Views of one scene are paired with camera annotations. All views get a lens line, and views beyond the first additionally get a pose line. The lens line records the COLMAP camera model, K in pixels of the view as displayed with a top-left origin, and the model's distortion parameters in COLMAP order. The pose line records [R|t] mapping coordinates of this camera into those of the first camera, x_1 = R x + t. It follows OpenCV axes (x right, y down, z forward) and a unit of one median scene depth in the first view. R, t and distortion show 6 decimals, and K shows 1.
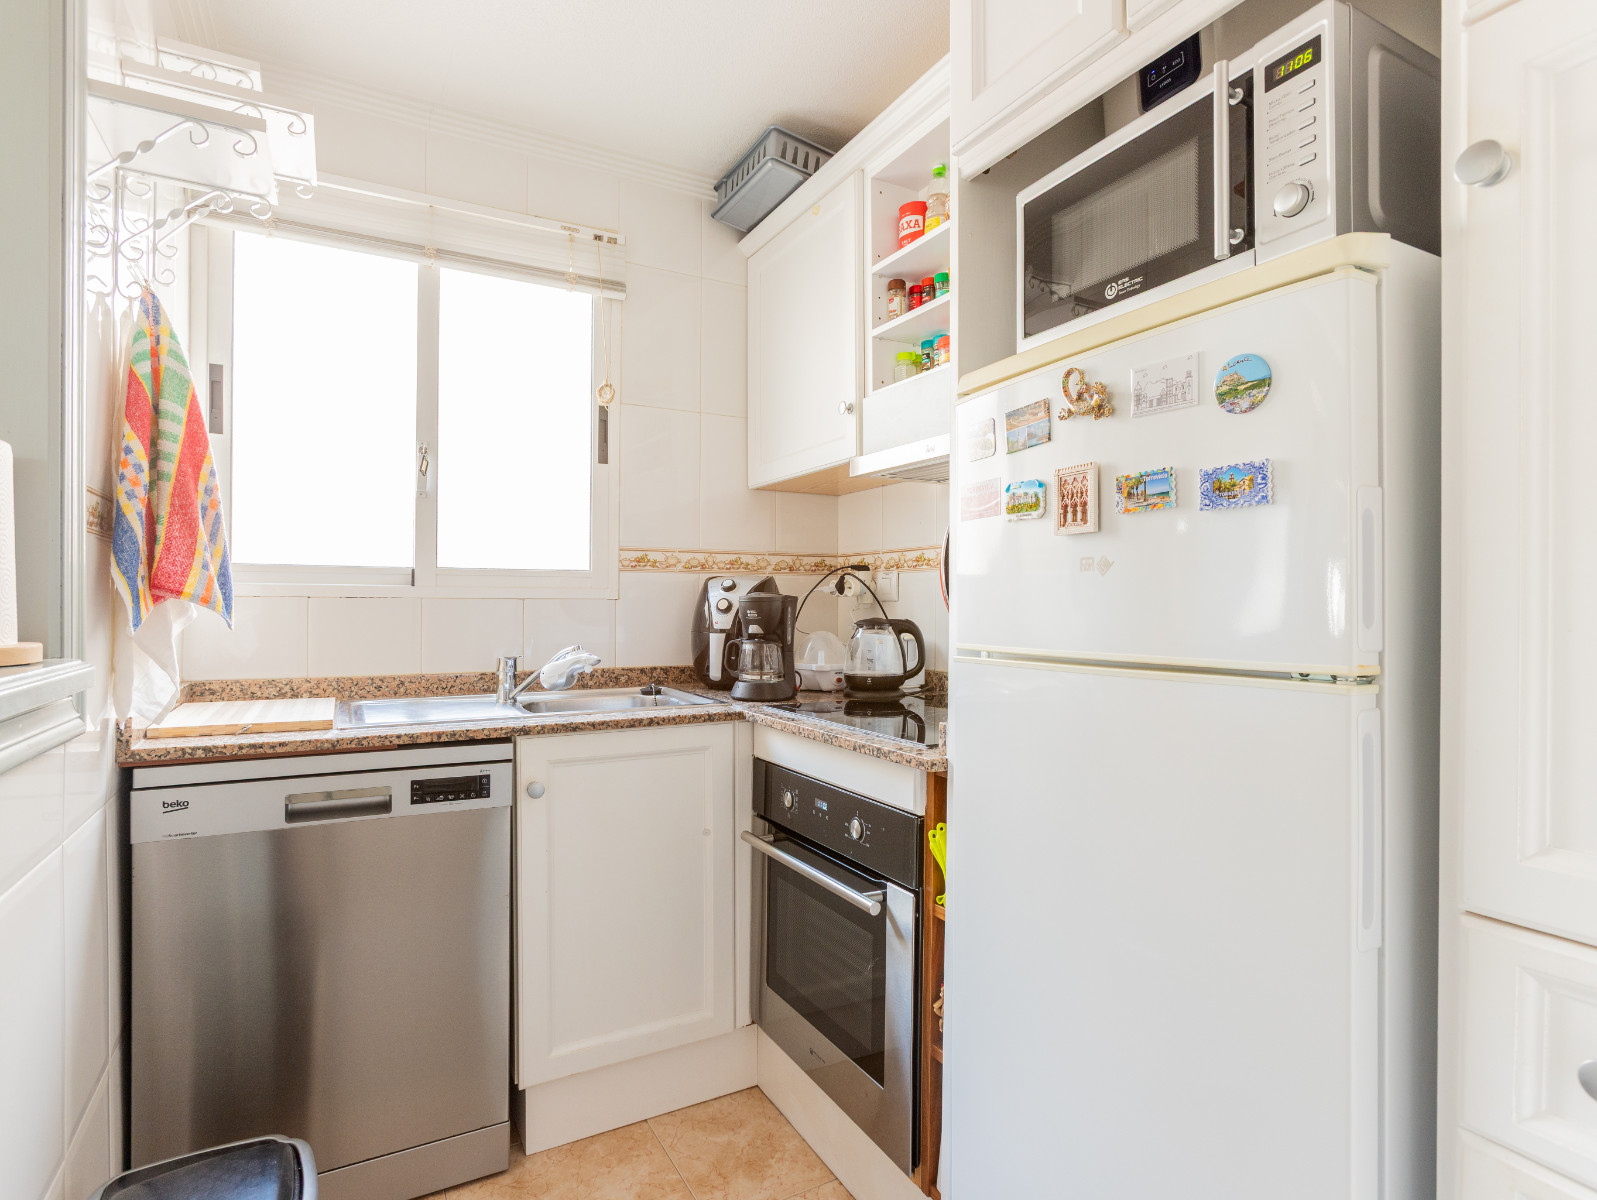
lens RADIAL K [[838.5, 0, 796.0], [0, 838.5, 602.9], [0, 0, 1]] dist [-0.035056, 0.024556]
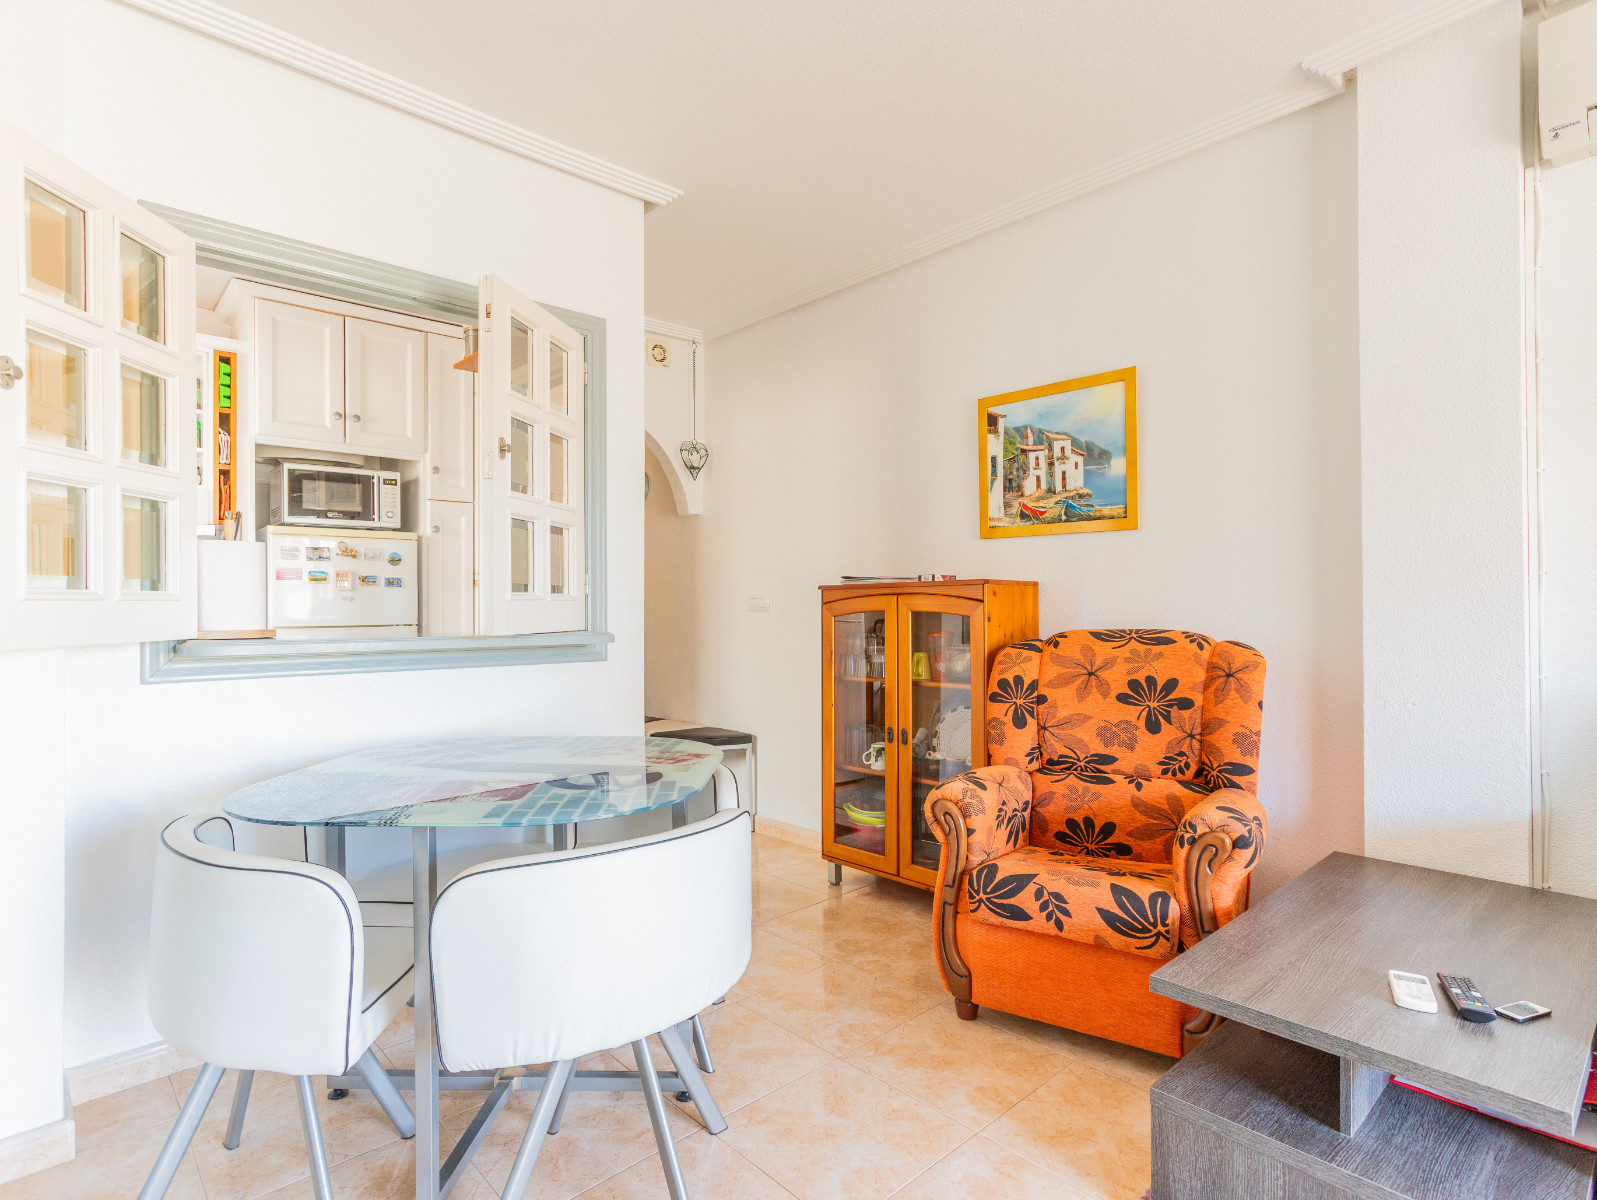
lens RADIAL K [[838.5, 0, 796.0], [0, 838.5, 602.9], [0, 0, 1]] dist [-0.035056, 0.024556]
pose [[-0.240441, 0.005430, 0.970649, -3.713195], [0.003495, 0.999983, -0.004728, -0.005148], [-0.970658, 0.002256, -0.240455, 0.006288]]
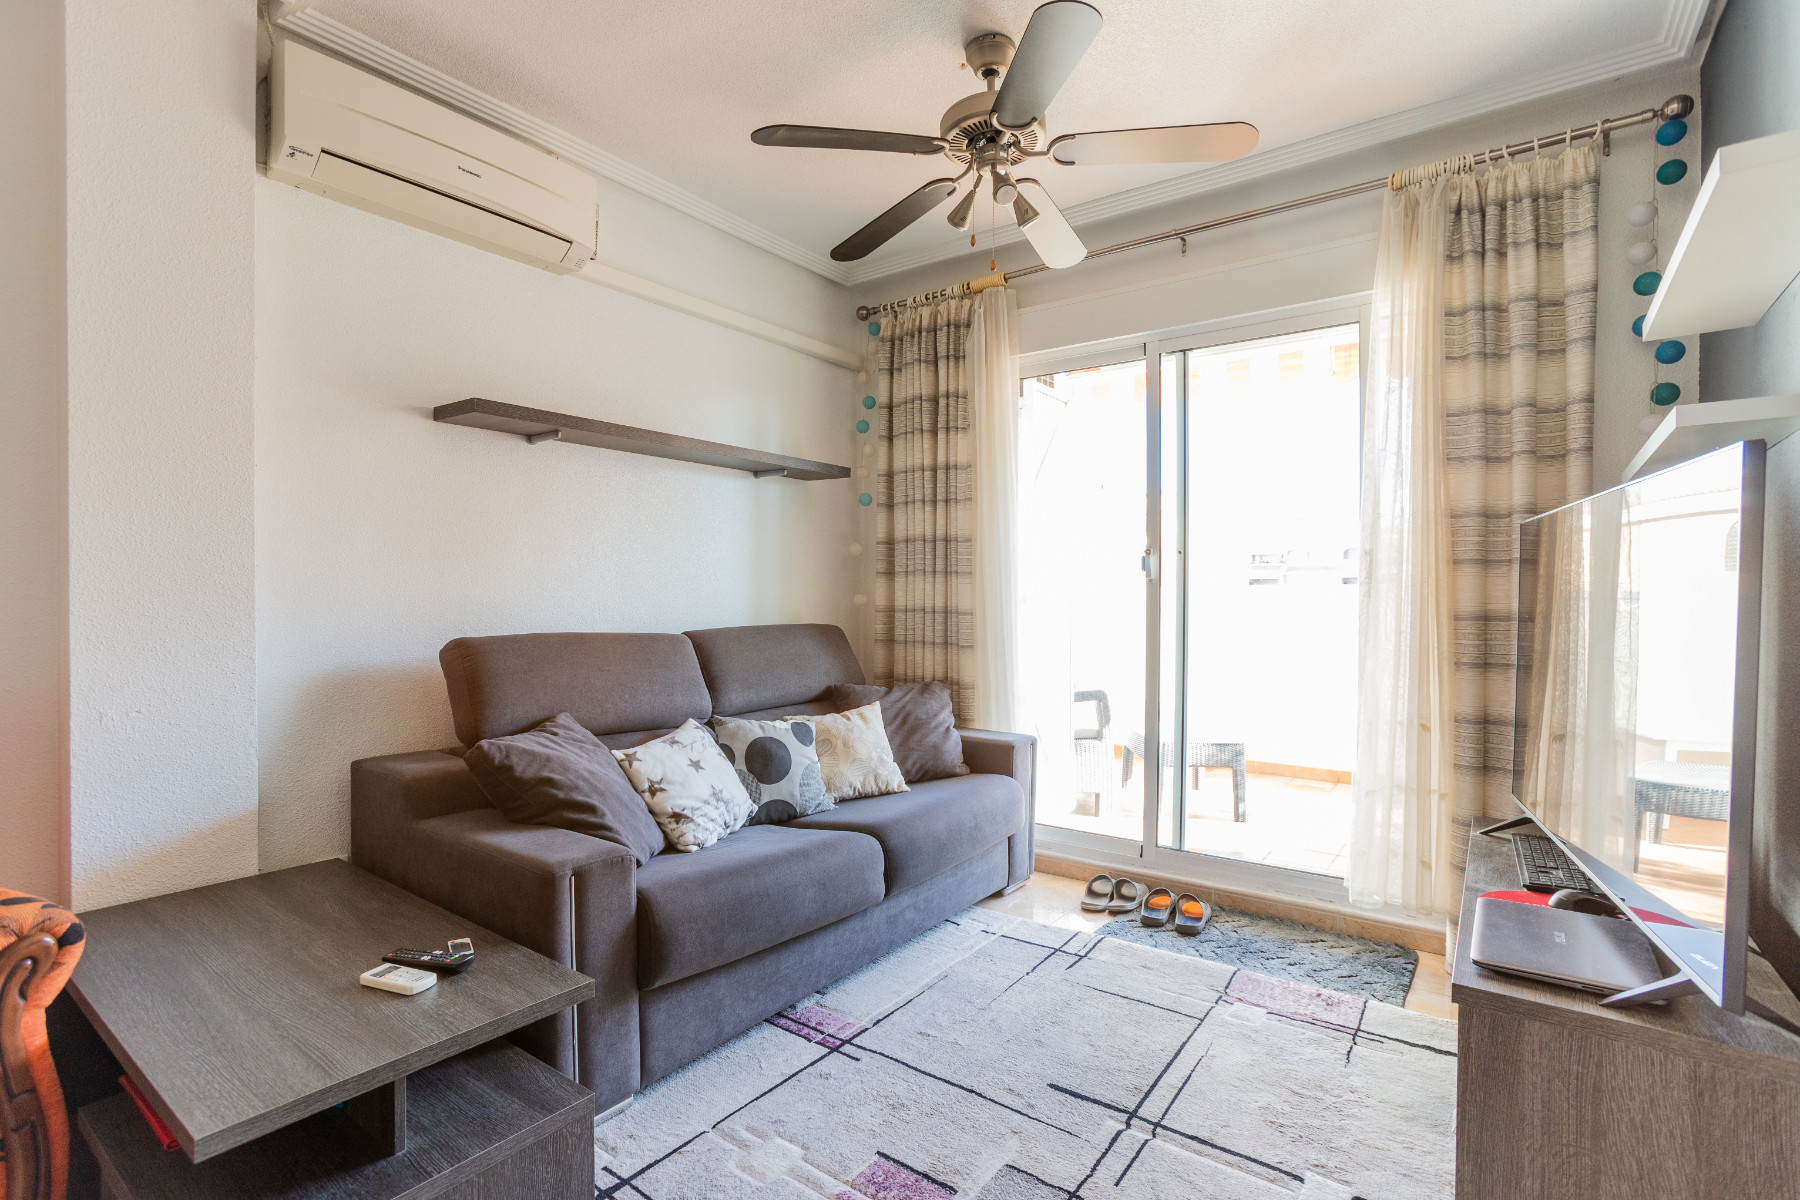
lens RADIAL K [[849.5, 0, 900.0], [0, 849.5, 600.0], [0, 0, 1]] dist [-0.051953, 0.025260]
pose [[-0.908034, -0.004401, -0.418874, -2.636216], [-0.005705, 0.999982, 0.001860, -0.008476], [0.418858, 0.004079, -0.908042, 0.354836]]
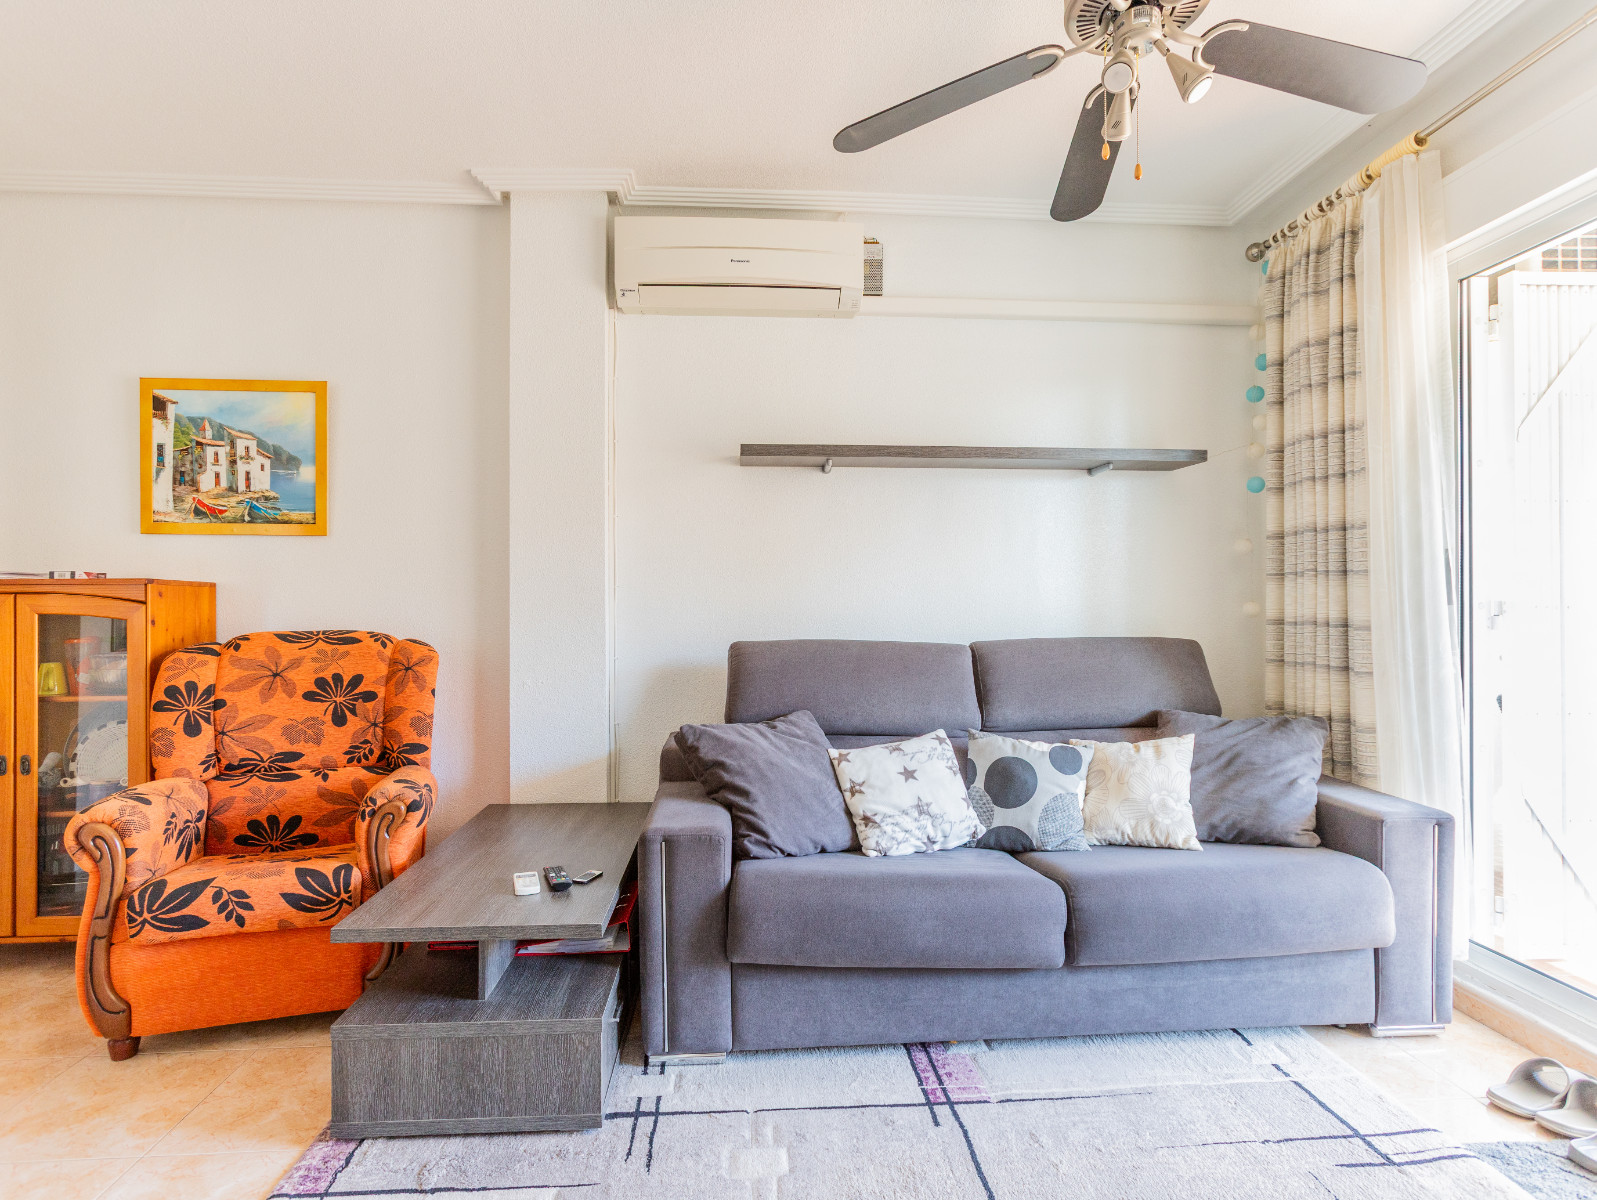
lens RADIAL K [[838.5, 0, 796.0], [0, 838.5, 602.9], [0, 0, 1]] dist [-0.035056, 0.024556]
pose [[-0.908188, 0.002218, 0.418556, -4.053961], [0.000097, 0.999987, -0.005087, -0.008872], [-0.418562, -0.004579, -0.908177, 0.219385]]
